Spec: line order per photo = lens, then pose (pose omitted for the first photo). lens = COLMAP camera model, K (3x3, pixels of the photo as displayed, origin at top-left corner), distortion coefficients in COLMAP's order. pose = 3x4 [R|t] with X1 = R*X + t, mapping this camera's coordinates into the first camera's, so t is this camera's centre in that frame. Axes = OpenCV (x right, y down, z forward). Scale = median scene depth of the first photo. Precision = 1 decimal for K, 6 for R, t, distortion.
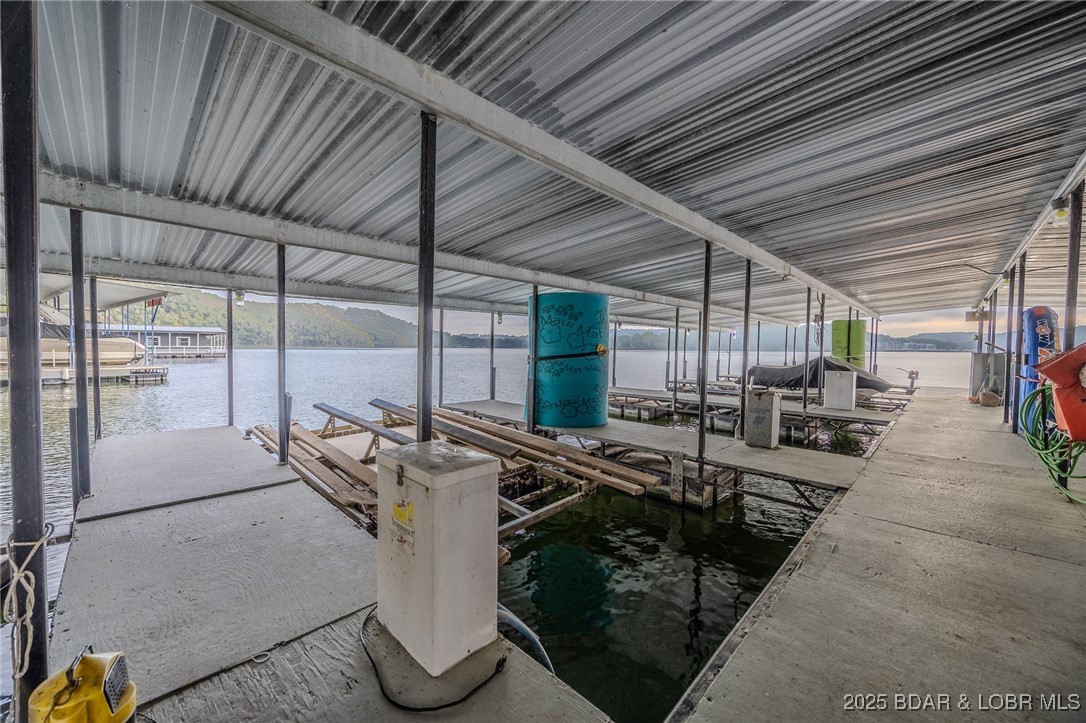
lens RADIAL K [[413.8, 0, 542.0], [0, 413.8, 362.6], [0, 0, 1]] dist [-0.000969, -0.000648]
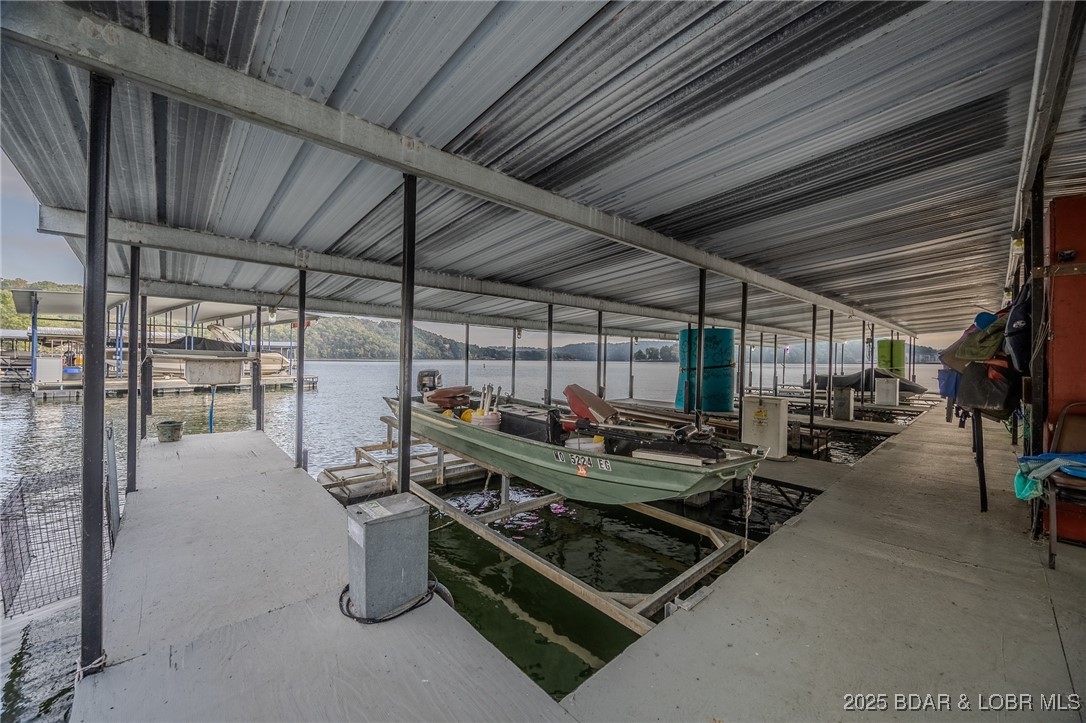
lens RADIAL K [[413.8, 0, 543.1], [0, 413.8, 359.8], [0, 0, 1]] dist [-0.000969, -0.000648]
pose [[0.998522, -0.000357, -0.054346, -0.345661], [-0.001621, 0.999338, -0.036350, 0.009957], [0.054323, 0.036384, 0.997860, -0.436931]]
